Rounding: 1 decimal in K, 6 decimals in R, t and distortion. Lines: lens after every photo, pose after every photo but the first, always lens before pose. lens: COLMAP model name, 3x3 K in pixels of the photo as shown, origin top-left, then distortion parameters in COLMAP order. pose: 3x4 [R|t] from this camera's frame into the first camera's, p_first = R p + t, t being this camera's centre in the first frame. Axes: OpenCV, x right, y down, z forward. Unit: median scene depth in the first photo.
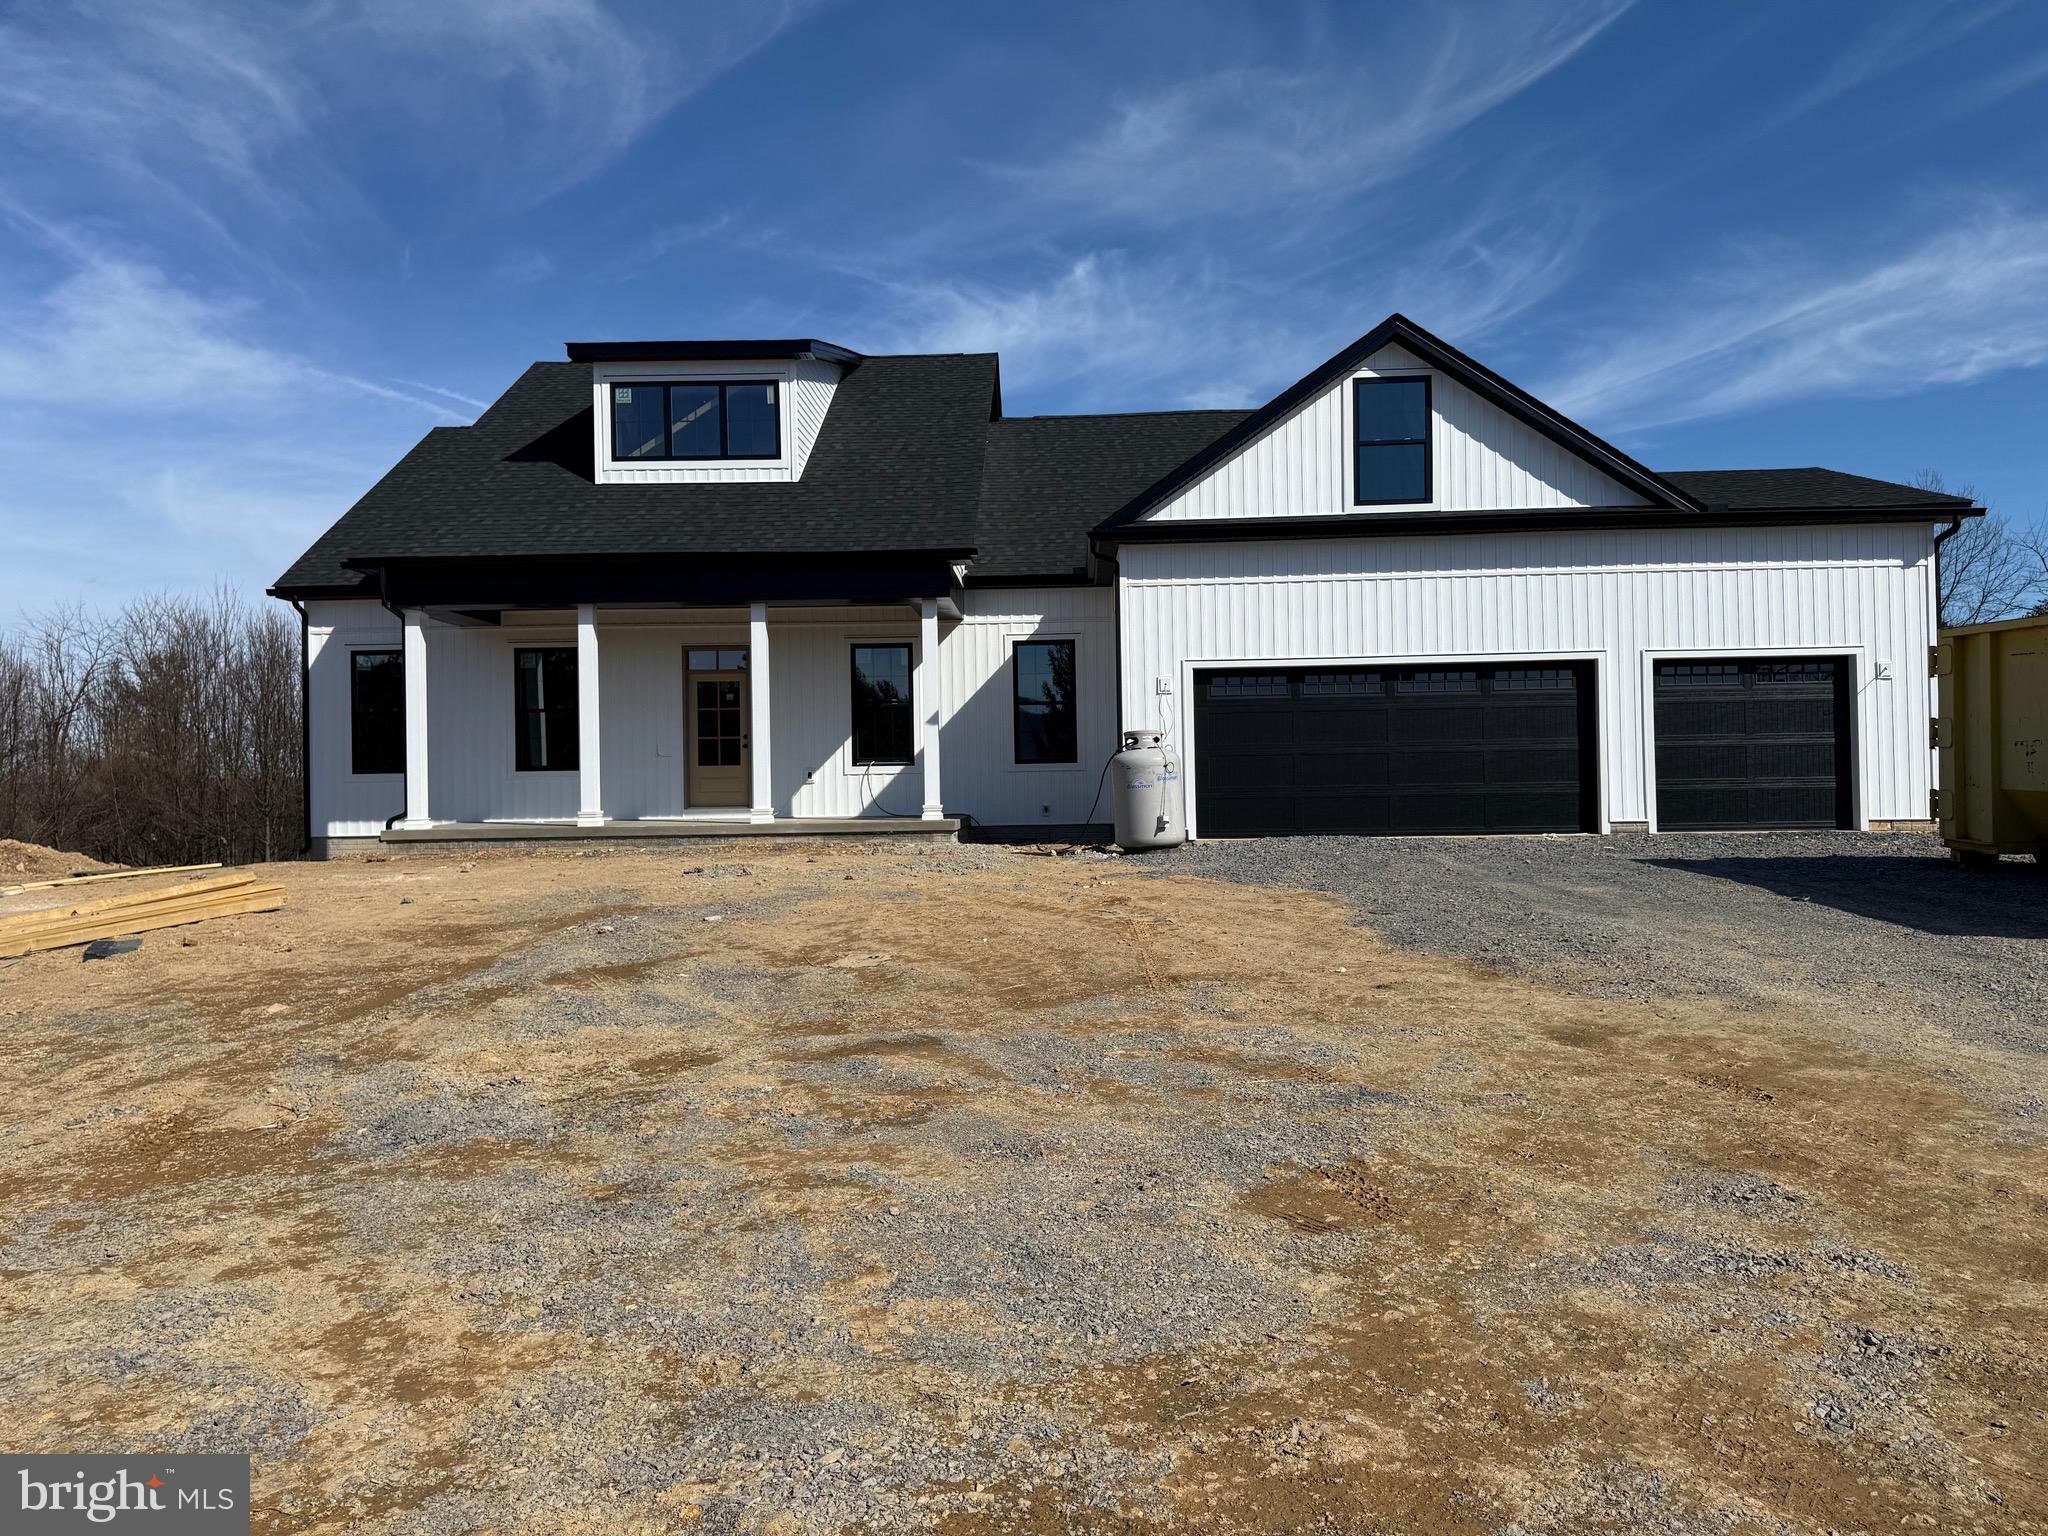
lens RADIAL K [[1447.8, 0, 1024.0], [0, 1447.8, 768.0], [0, 0, 1]] dist [0.055758, -0.062199]
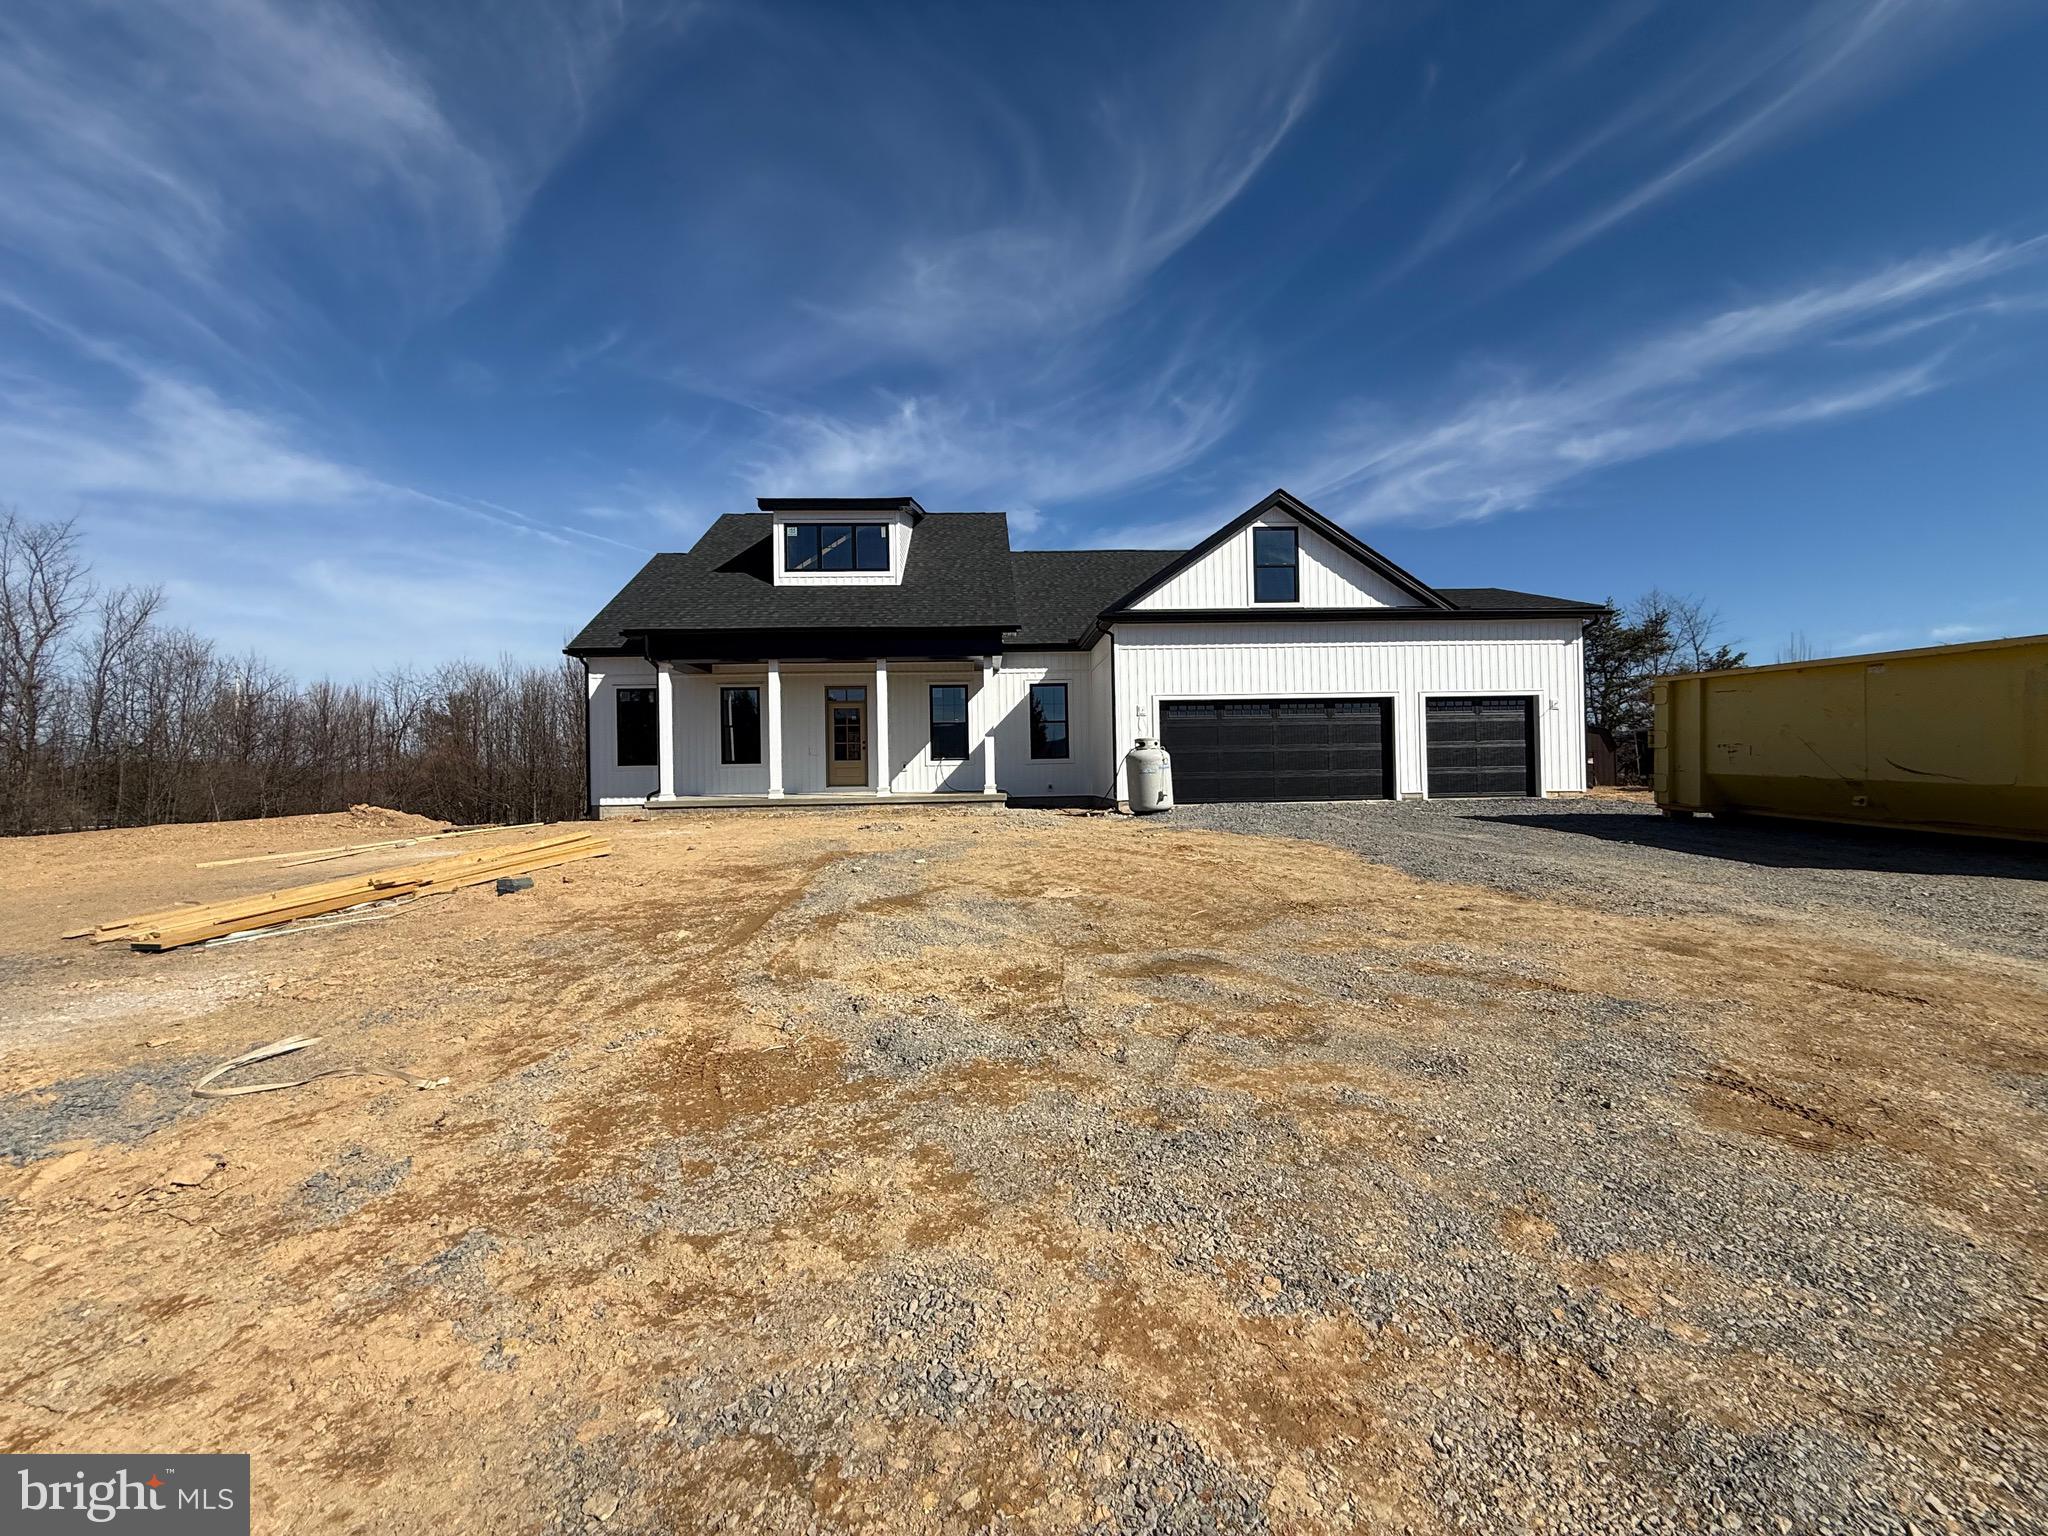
lens RADIAL K [[817.0, 0, 1019.8], [0, 817.0, 766.8], [0, 0, 1]] dist [0.001496, -0.000117]
pose [[0.996754, -0.001610, 0.080496, -0.113787], [0.001159, 0.999983, 0.005654, 0.000524], [-0.080503, -0.005542, 0.996739, 0.089676]]
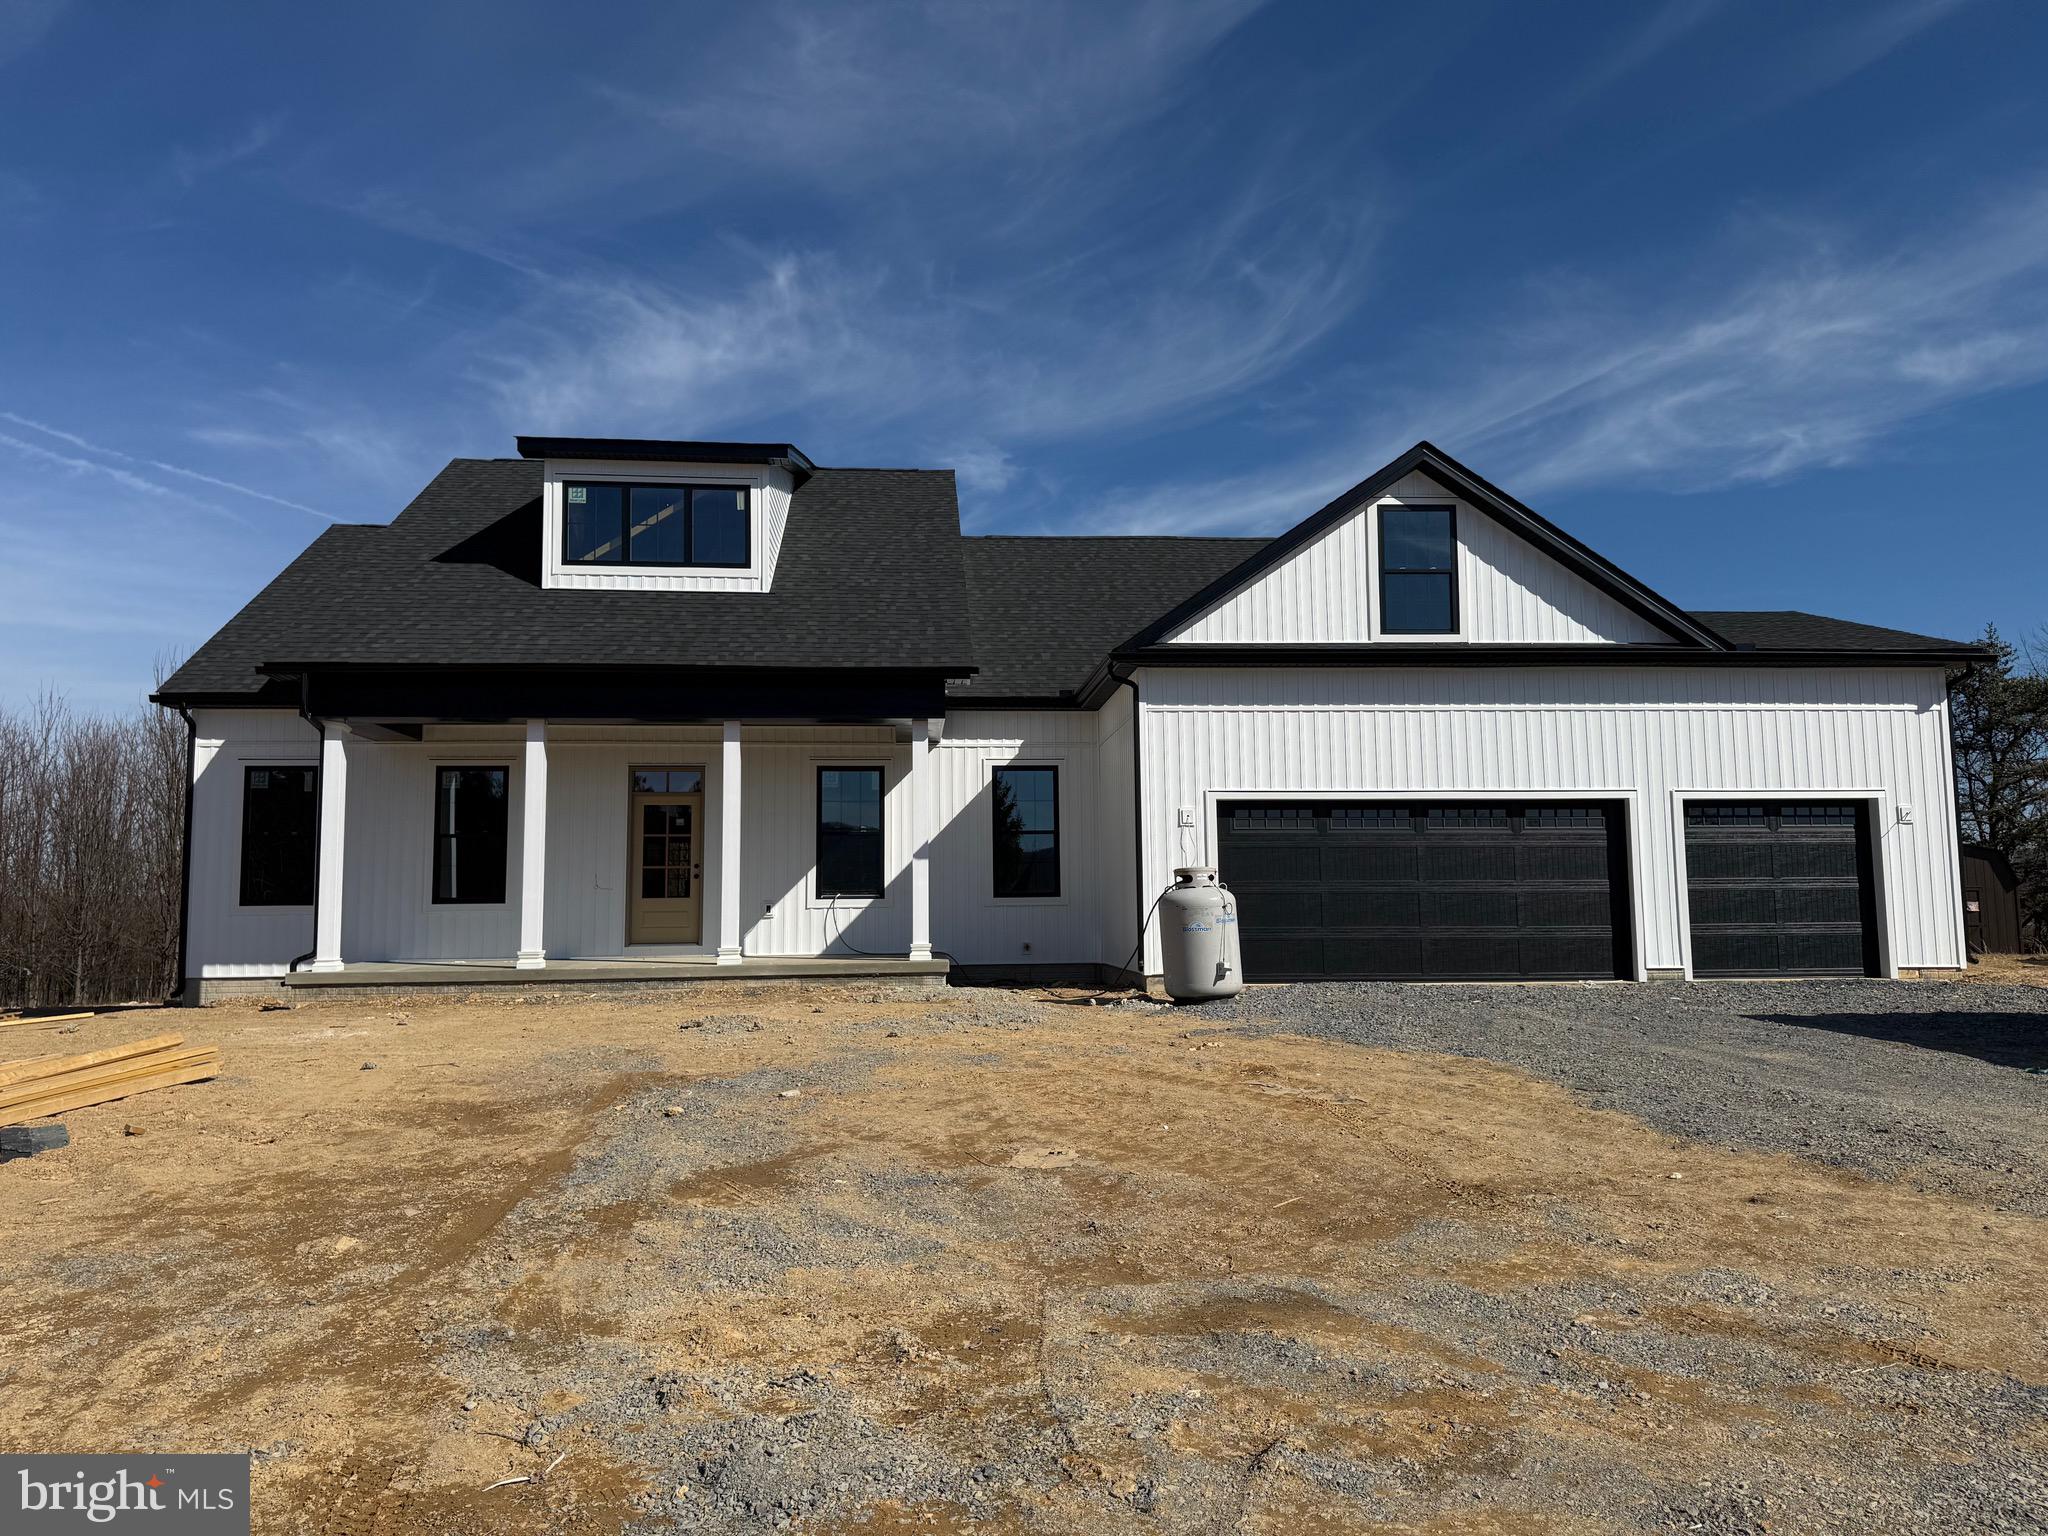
lens RADIAL K [[1448.0, 0, 1024.0], [0, 1448.0, 768.0], [0, 0, 1]] dist [0.047933, -0.050709]
pose [[0.993363, 0.017959, 0.113611, -0.113390], [-0.008193, 0.996274, -0.085854, -0.008407], [-0.114730, 0.084354, 0.989809, 0.085509]]
